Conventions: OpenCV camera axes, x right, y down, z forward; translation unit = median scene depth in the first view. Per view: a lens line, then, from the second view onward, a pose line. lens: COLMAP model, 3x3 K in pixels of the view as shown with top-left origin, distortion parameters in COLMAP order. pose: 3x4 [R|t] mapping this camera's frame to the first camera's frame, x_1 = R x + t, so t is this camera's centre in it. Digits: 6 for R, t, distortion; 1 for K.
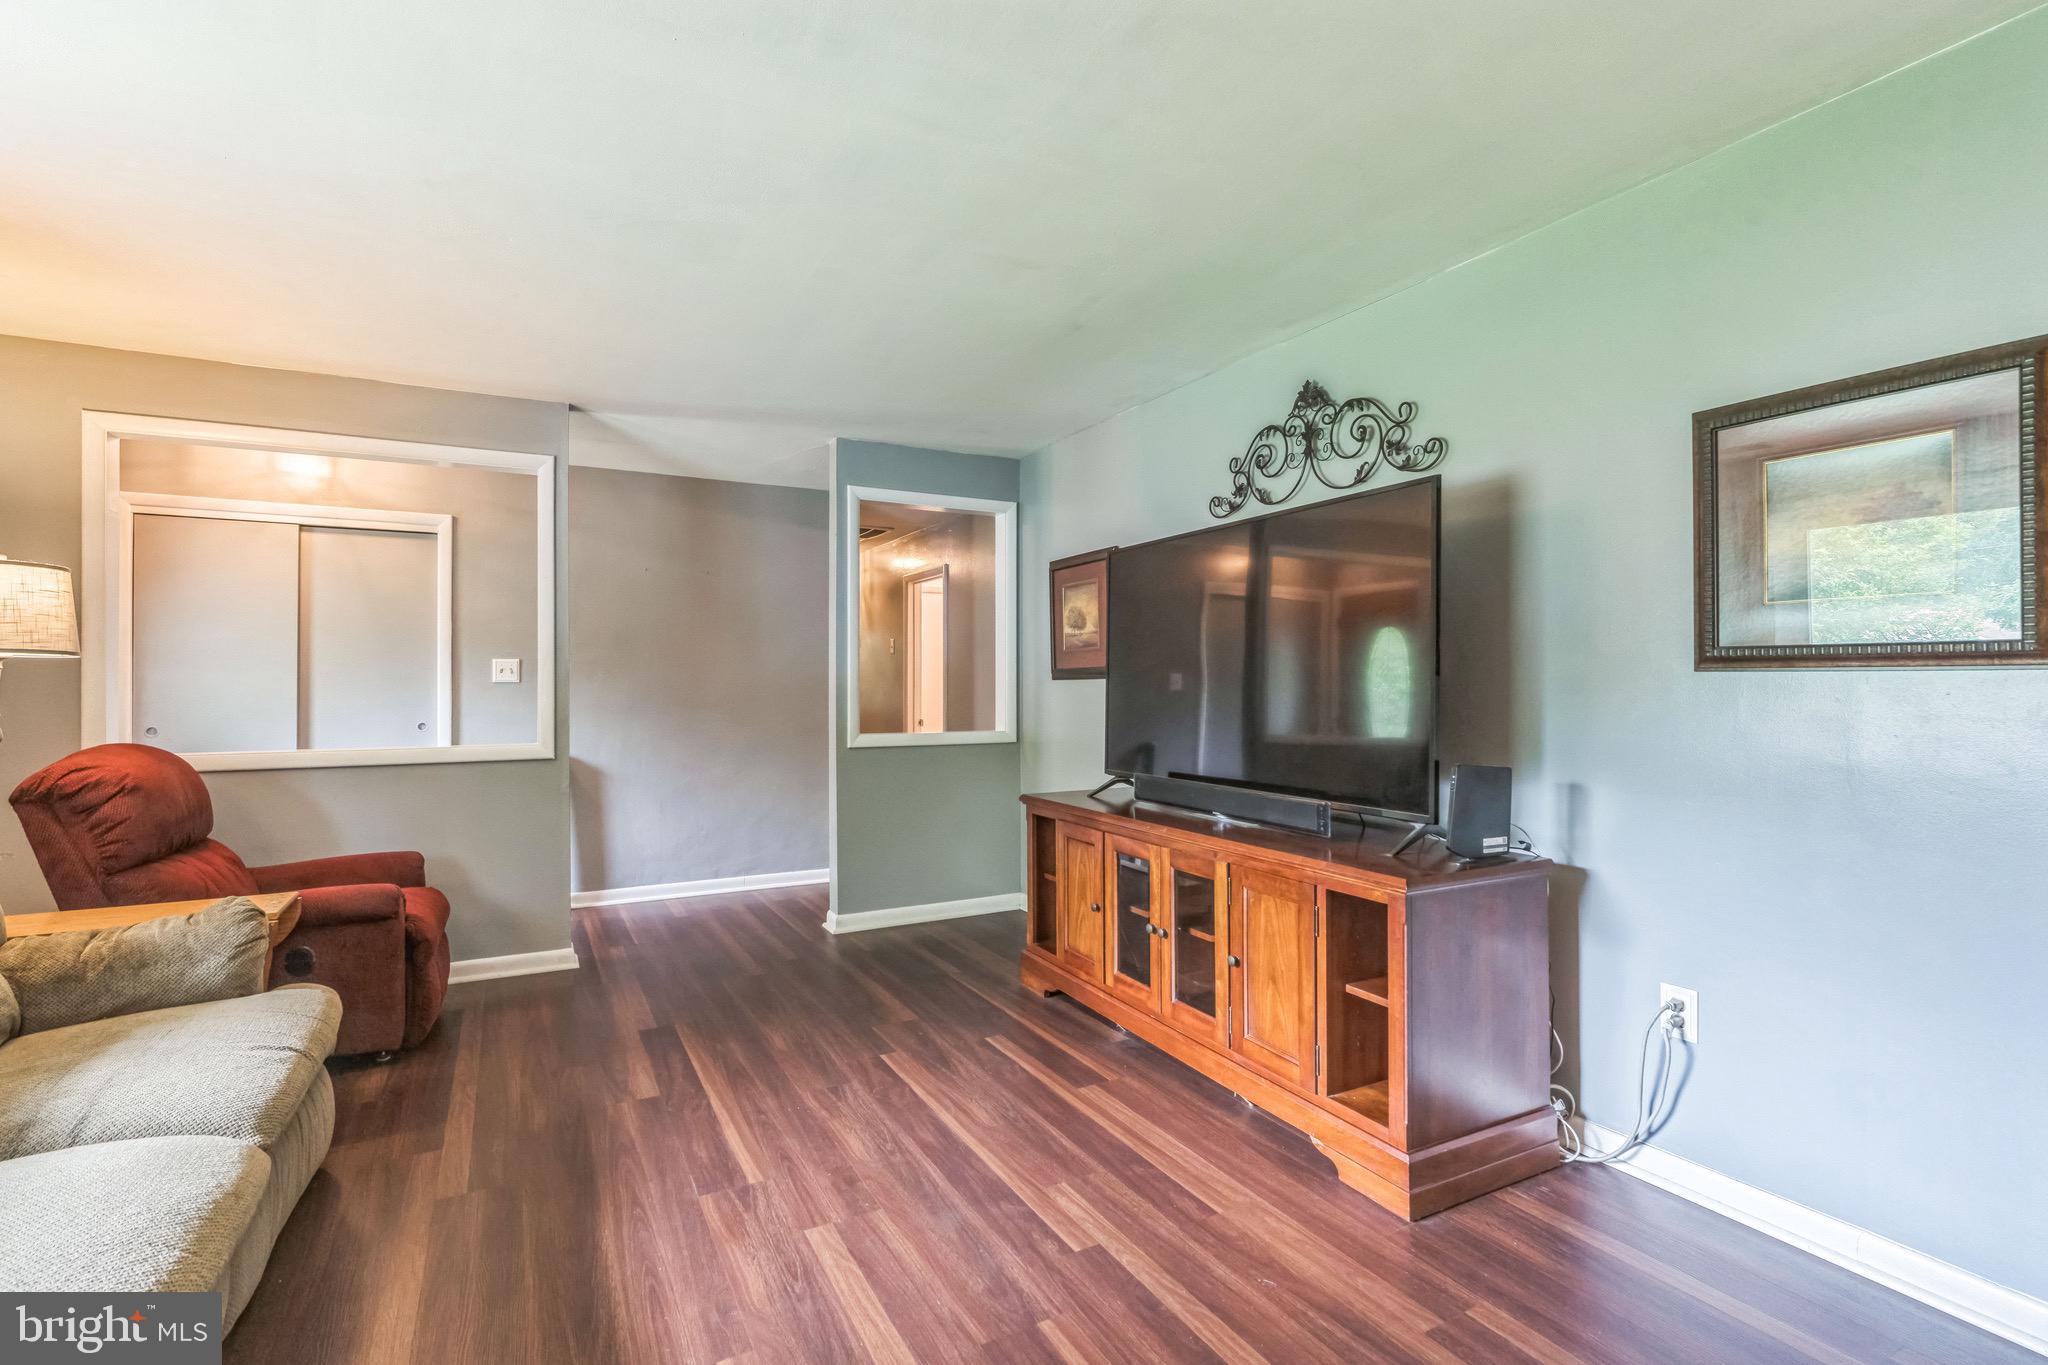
lens RADIAL K [[925.0, 0, 1026.9], [0, 925.0, 672.7], [0, 0, 1]] dist [-0.004184, -0.000324]
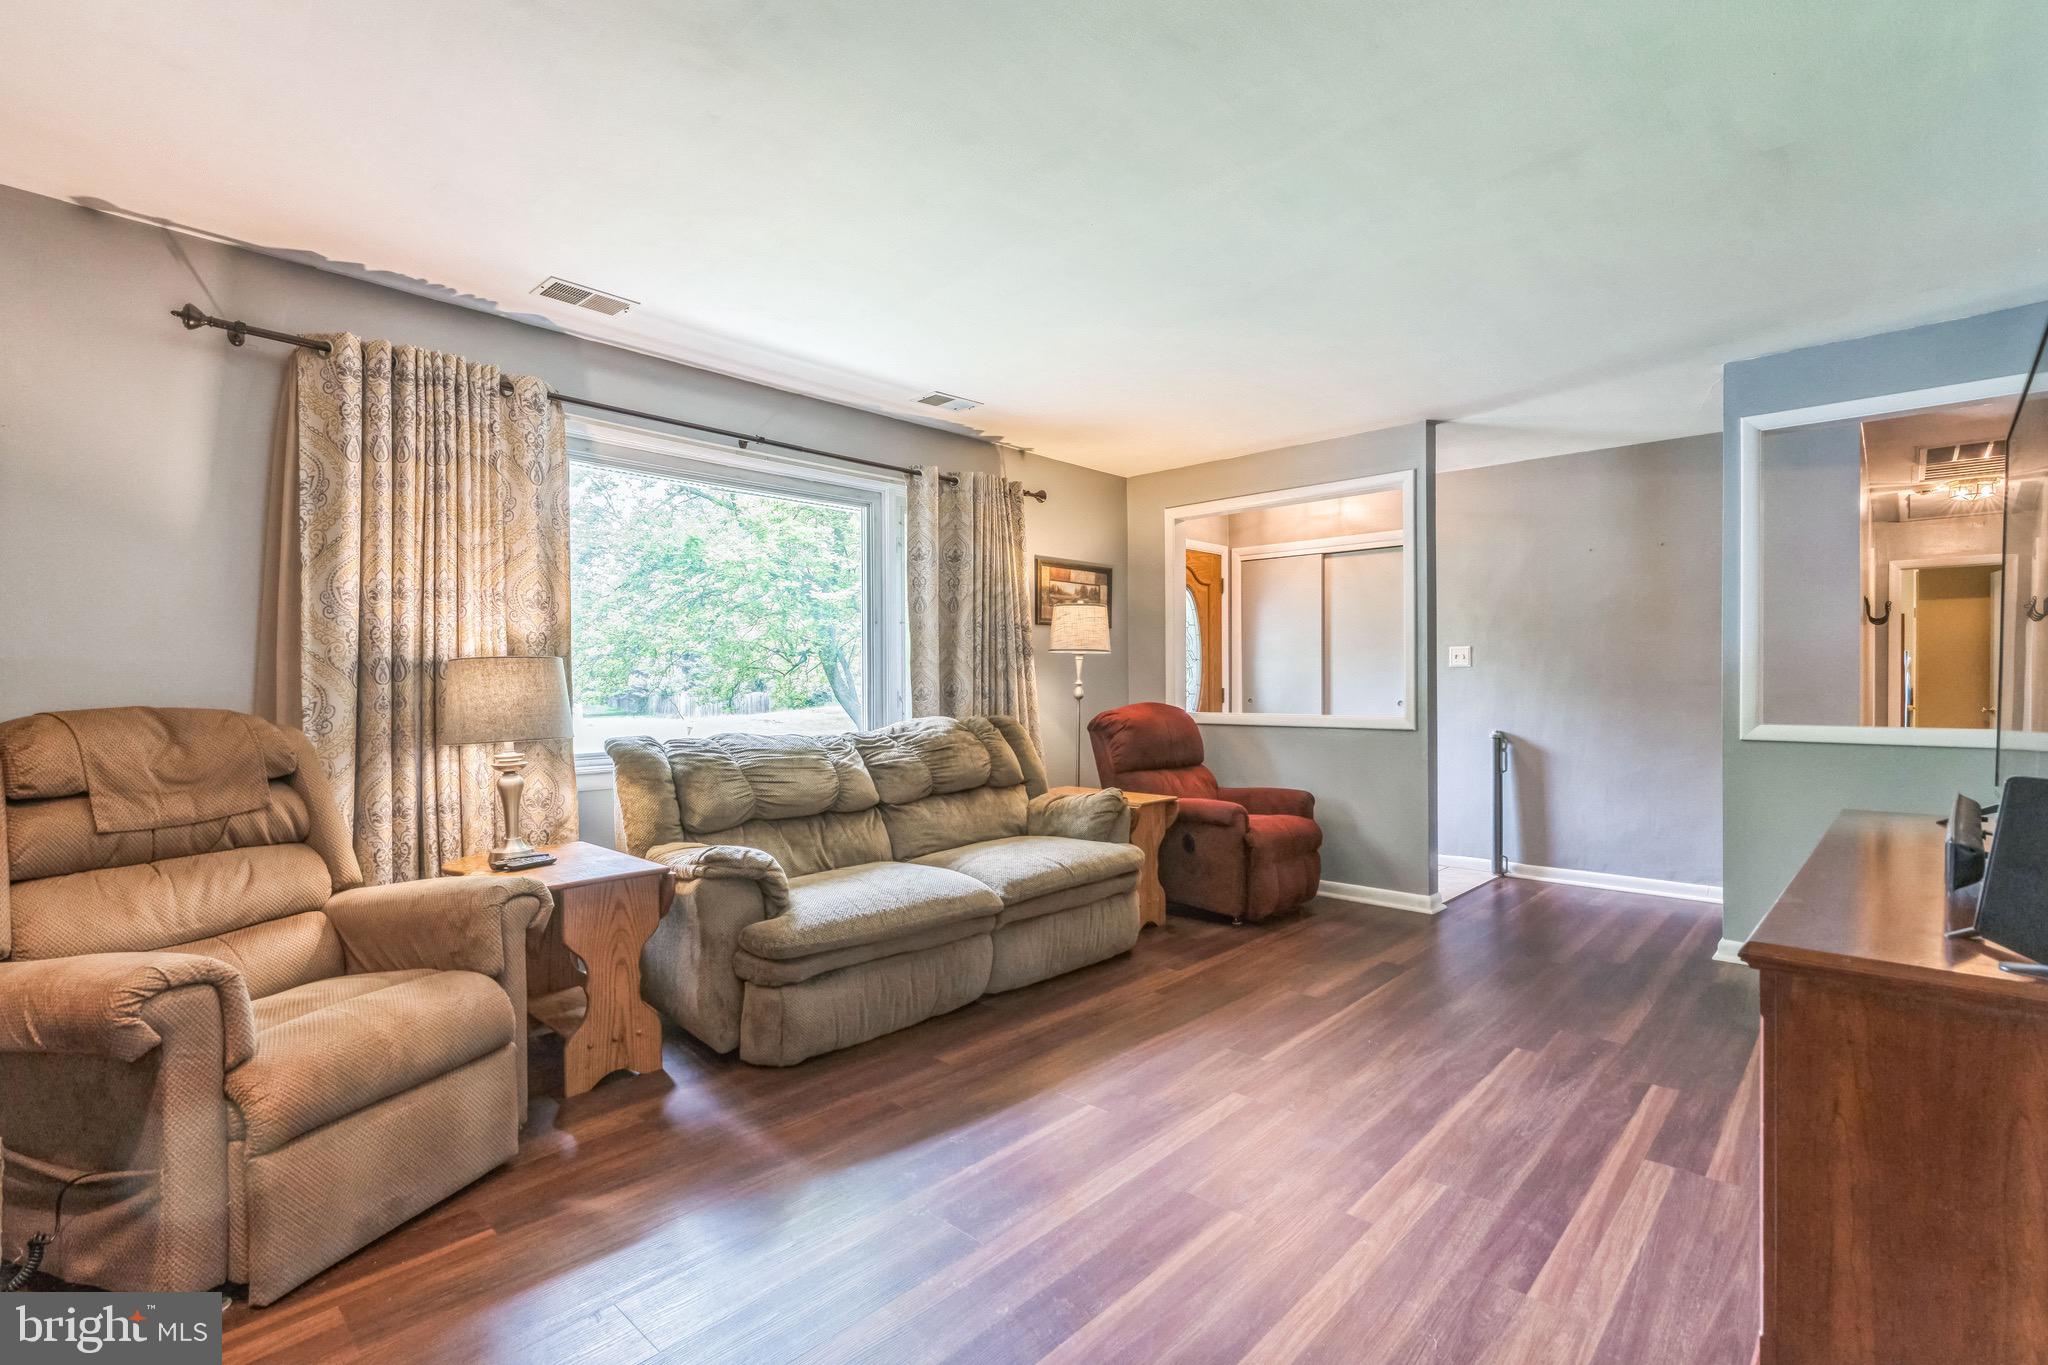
lens RADIAL K [[940.7, 0, 1074.8], [0, 940.7, 682.4], [0, 0, 1]] dist [-0.011173, 0.000059]
pose [[0.343829, -0.000455, -0.939032, 0.686975], [0.015082, 0.999874, 0.005038, 0.031826], [0.938911, -0.015895, 0.343793, 0.291791]]
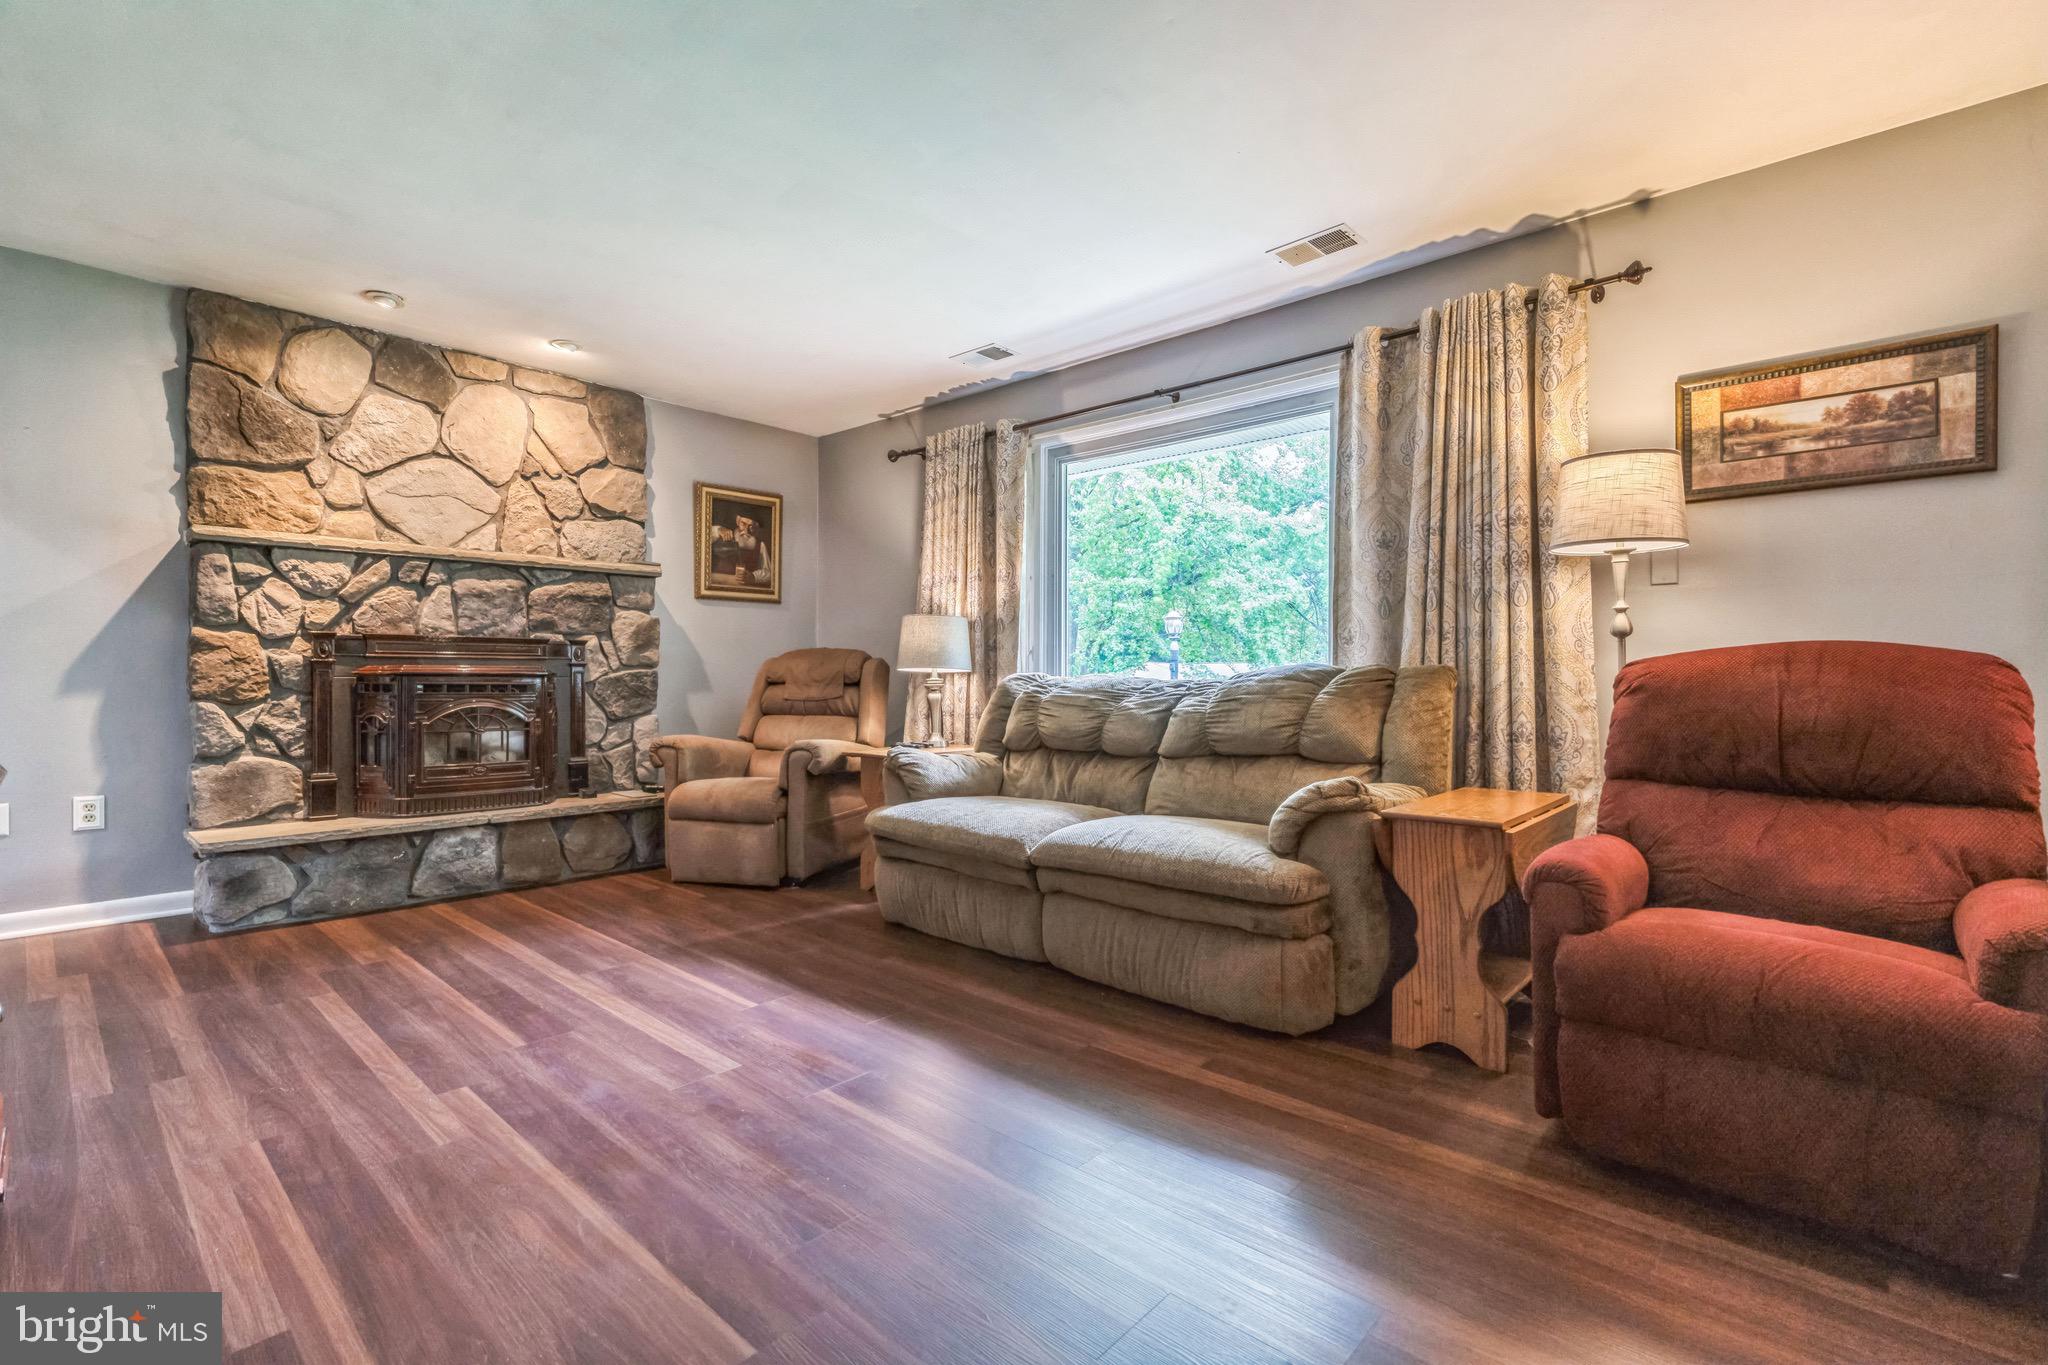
lens RADIAL K [[952.2, 0, 1024.0], [0, 952.2, 682.5], [0, 0, 1]] dist [-0.015149, -0.000286]
pose [[-0.950637, -0.004208, -0.310278, -0.164119], [-0.000507, 0.999928, -0.012006, 0.135159], [0.310306, -0.011256, -0.950570, 1.691560]]
